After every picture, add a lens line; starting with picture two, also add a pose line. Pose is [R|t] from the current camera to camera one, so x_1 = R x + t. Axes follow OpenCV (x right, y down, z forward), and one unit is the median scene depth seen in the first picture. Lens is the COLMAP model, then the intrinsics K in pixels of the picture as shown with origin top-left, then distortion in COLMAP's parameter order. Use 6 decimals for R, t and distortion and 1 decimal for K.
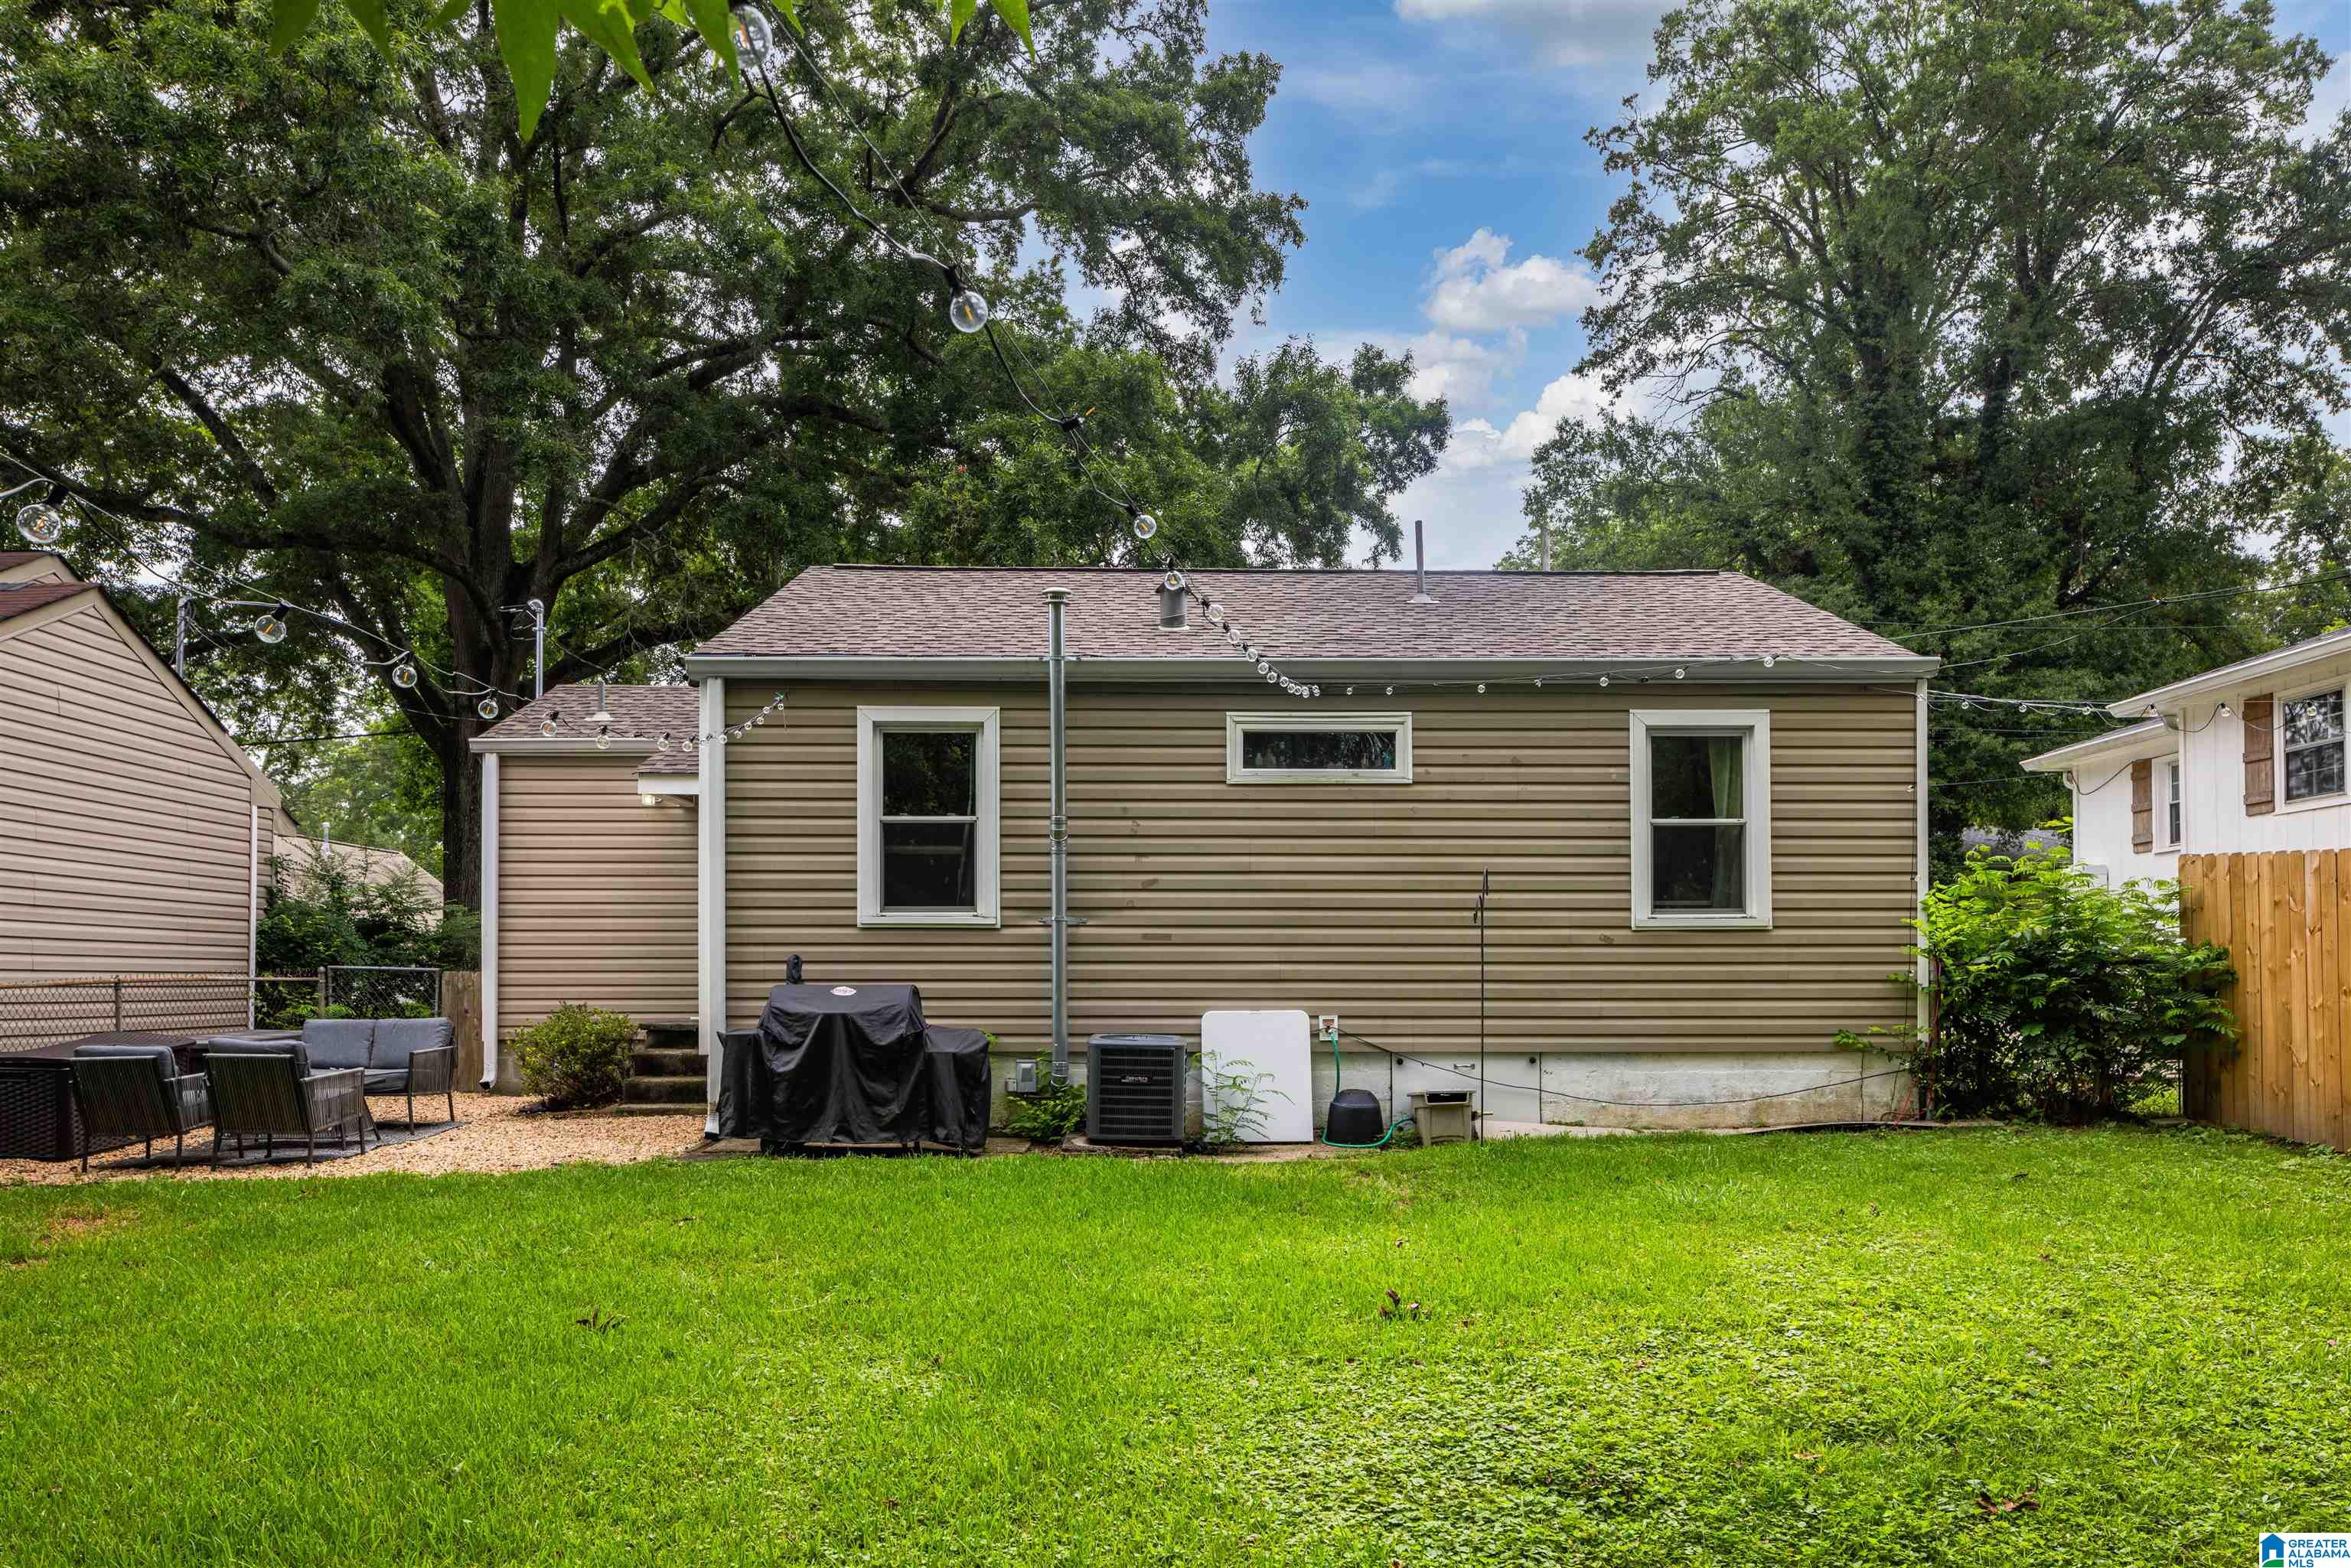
lens RADIAL K [[1545.4, 0, 1131.8], [0, 1545.4, 965.2], [0, 0, 1]] dist [-0.001332, -0.001863]
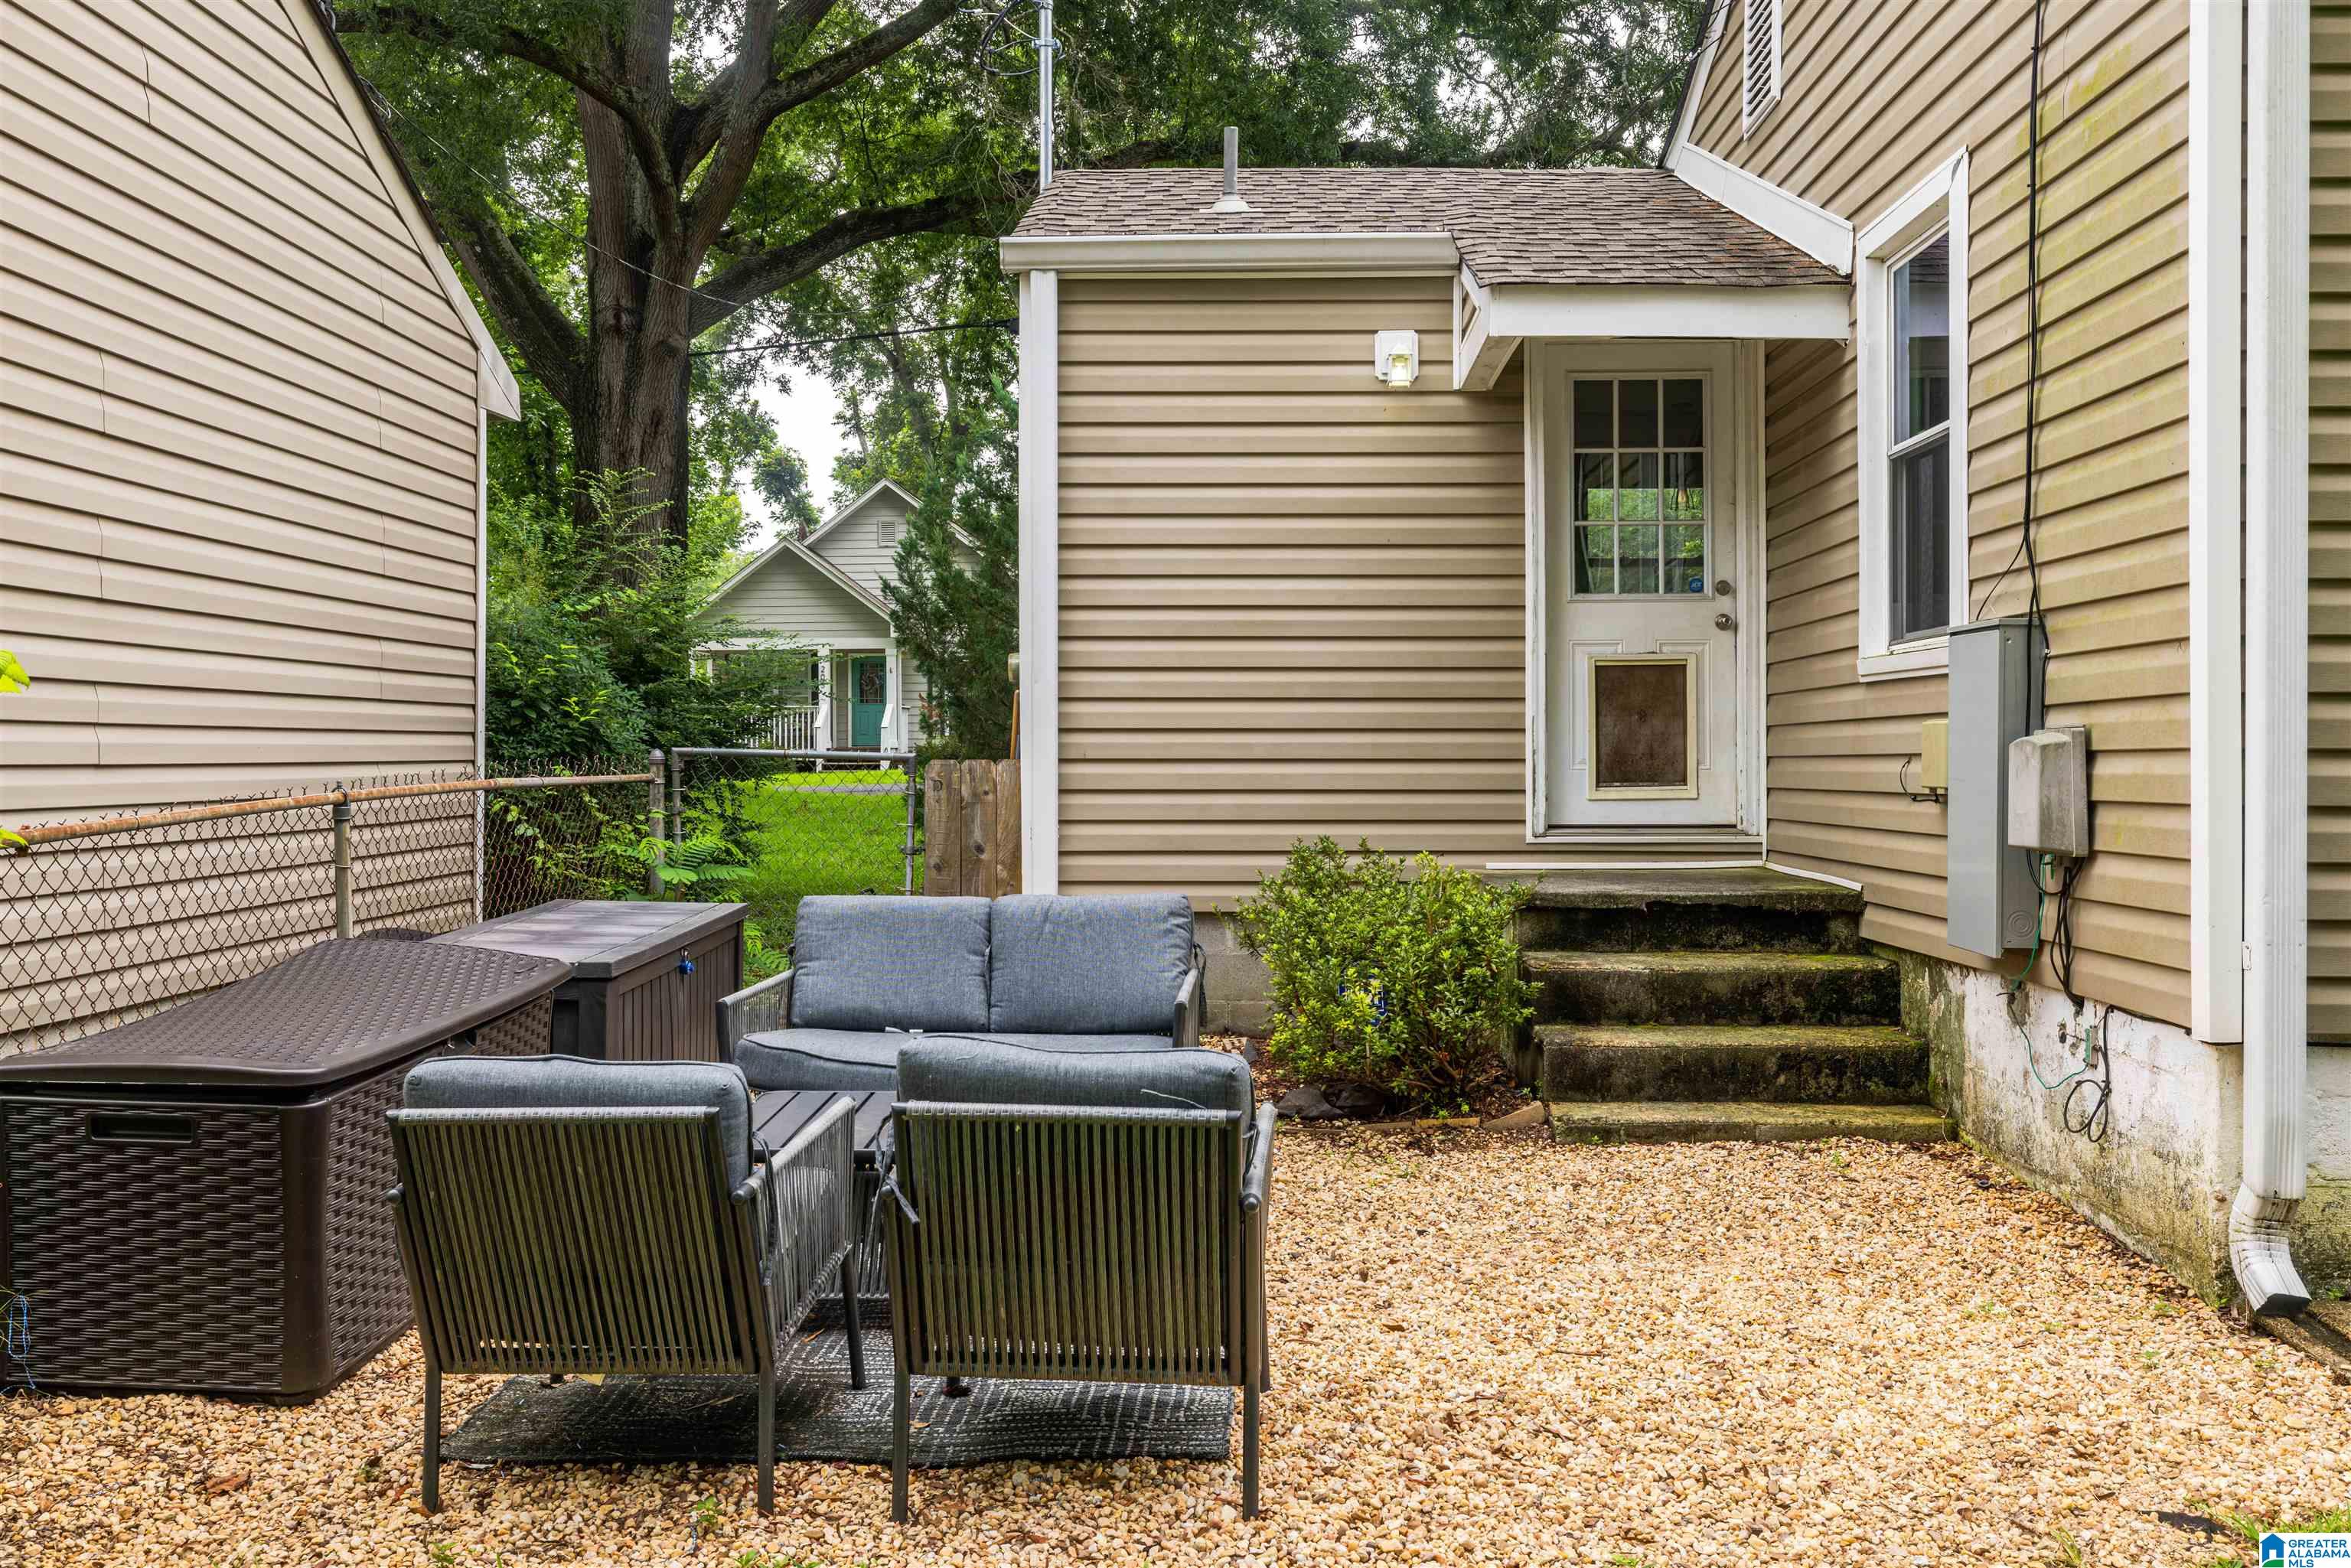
lens RADIAL K [[1937.8, 0, 1158.7], [0, 1937.8, 753.0], [0, 0, 1]] dist [0.002459, 0.002833]
pose [[0.999124, 0.000178, -0.041838, -0.438704], [0.000337, 0.999924, 0.012303, -0.006306], [0.041837, -0.012306, 0.999049, 0.539247]]
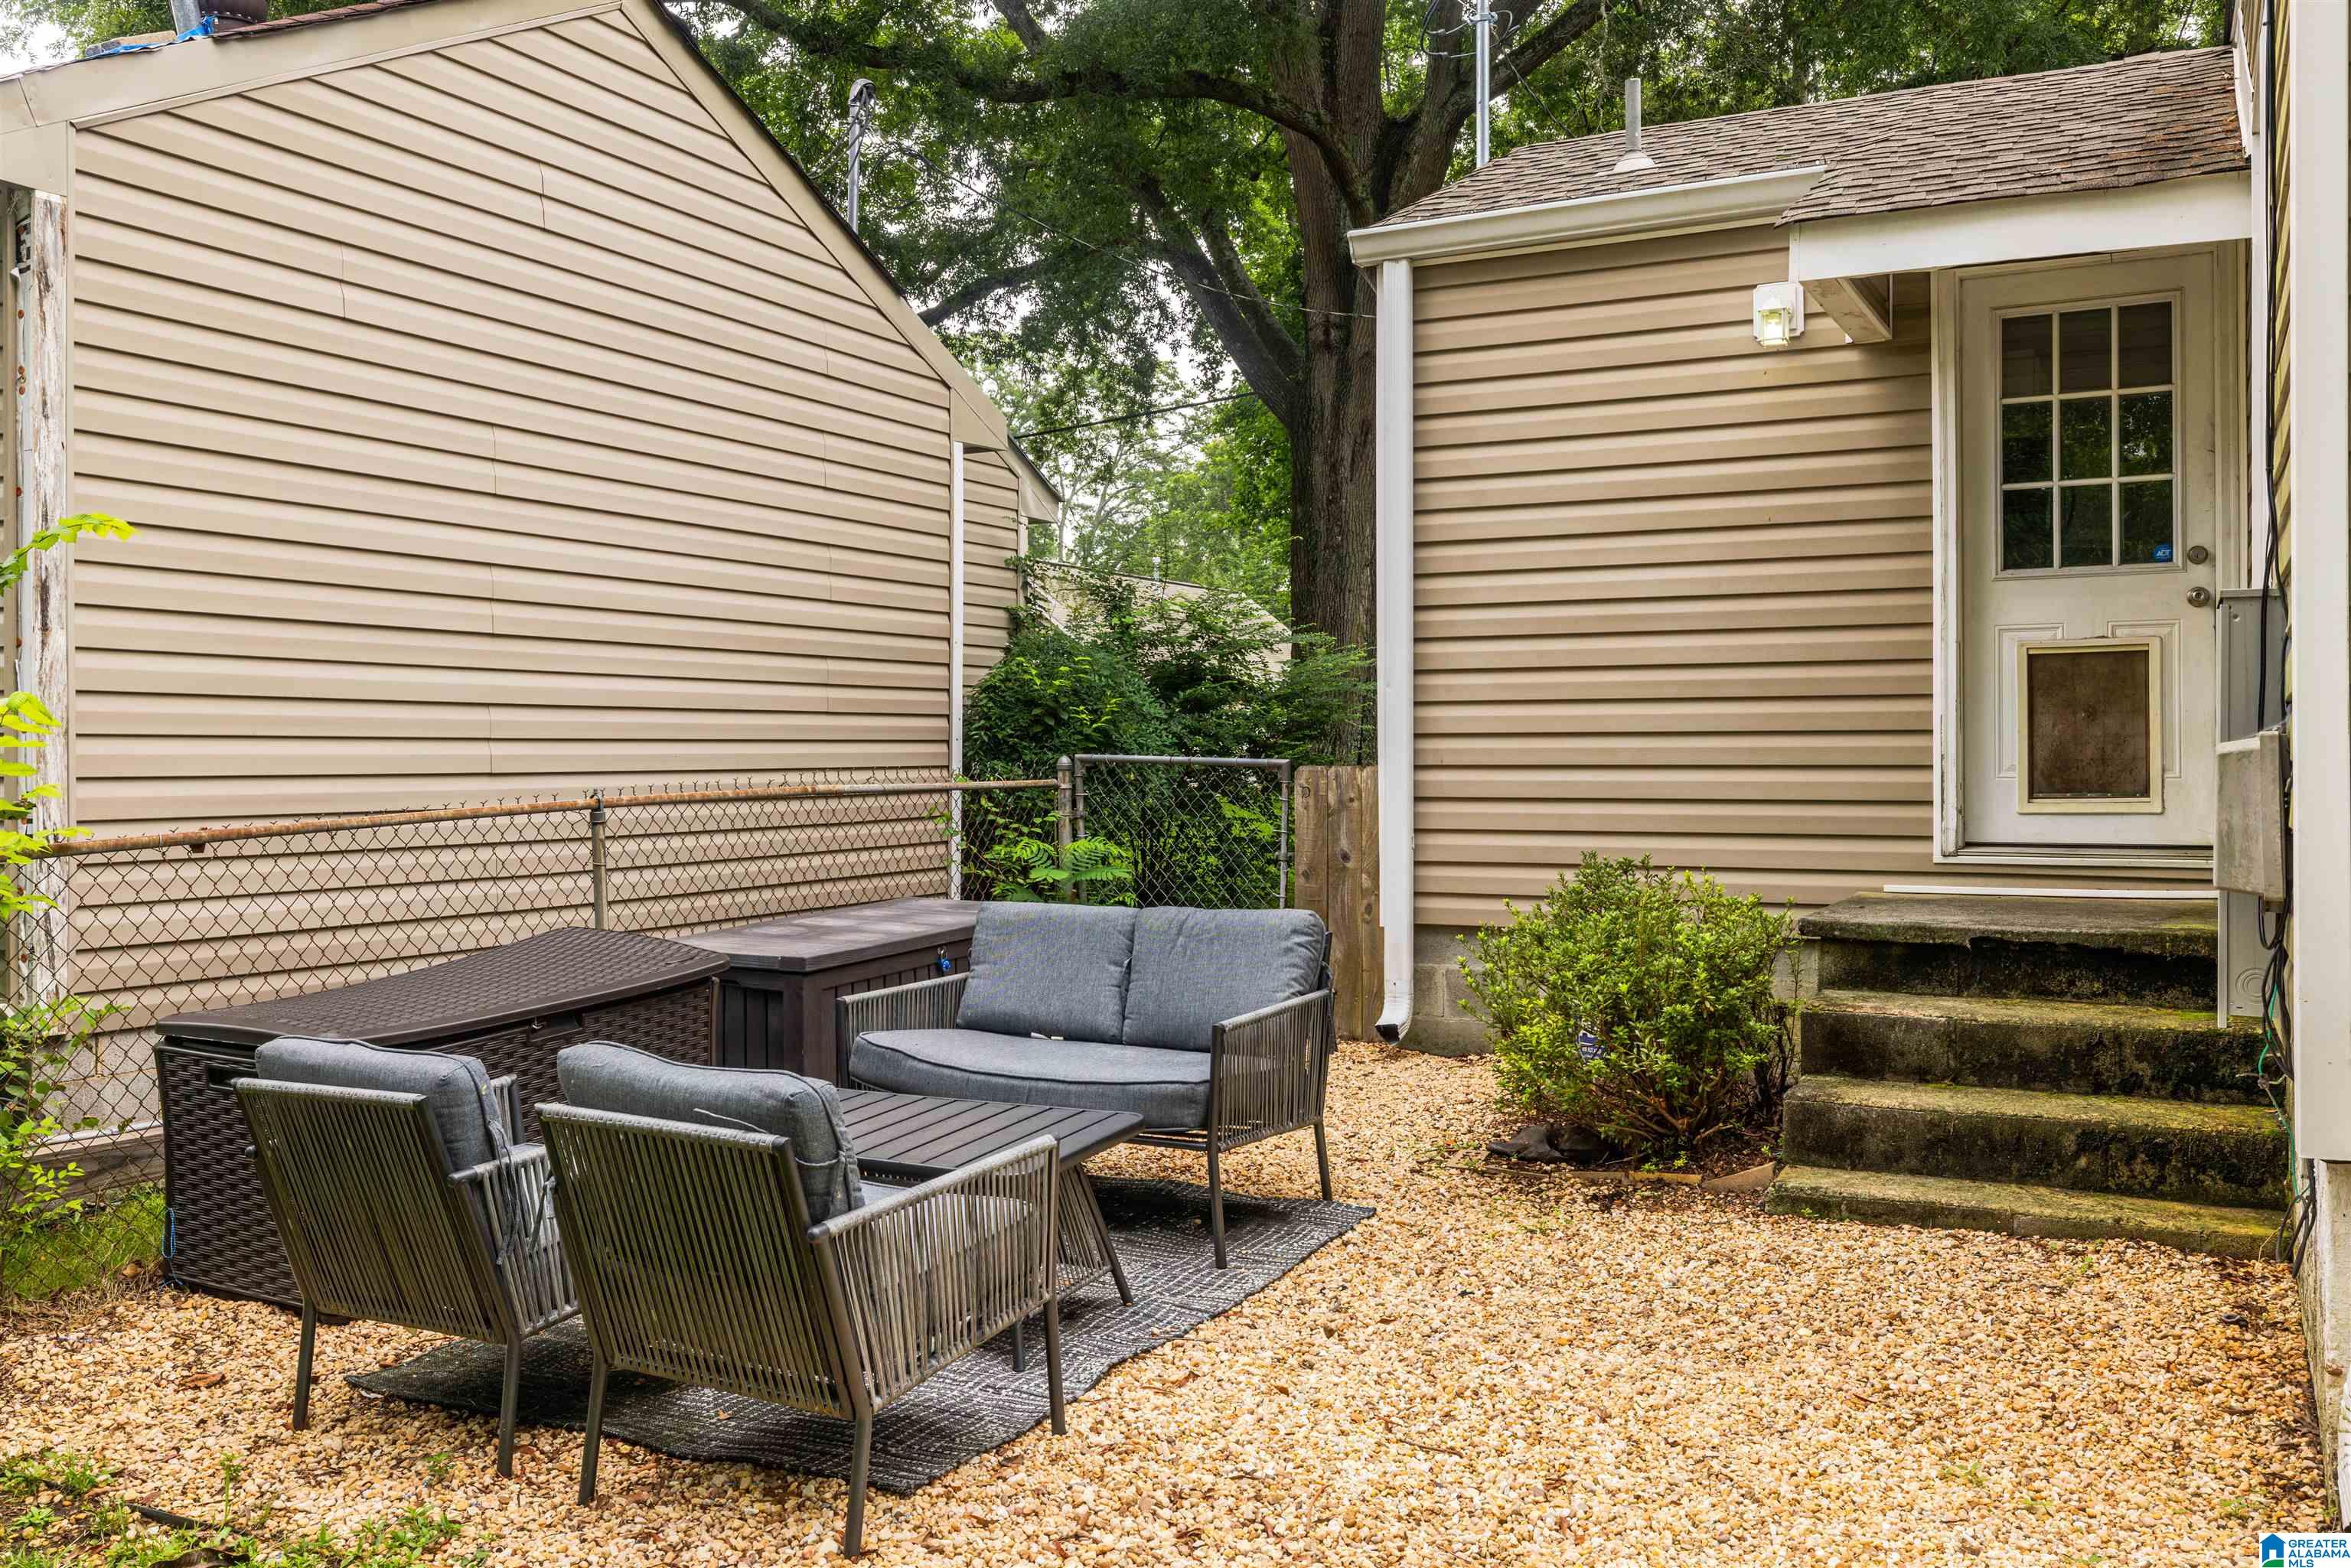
lens RADIAL K [[1937.8, 0, 1158.7], [0, 1937.8, 753.0], [0, 0, 1]] dist [0.002459, 0.002833]
pose [[0.883780, -0.002890, -0.467893, -0.269495], [0.009342, 0.999891, 0.011471, -0.008369], [0.467809, -0.014509, 0.883711, 0.598780]]
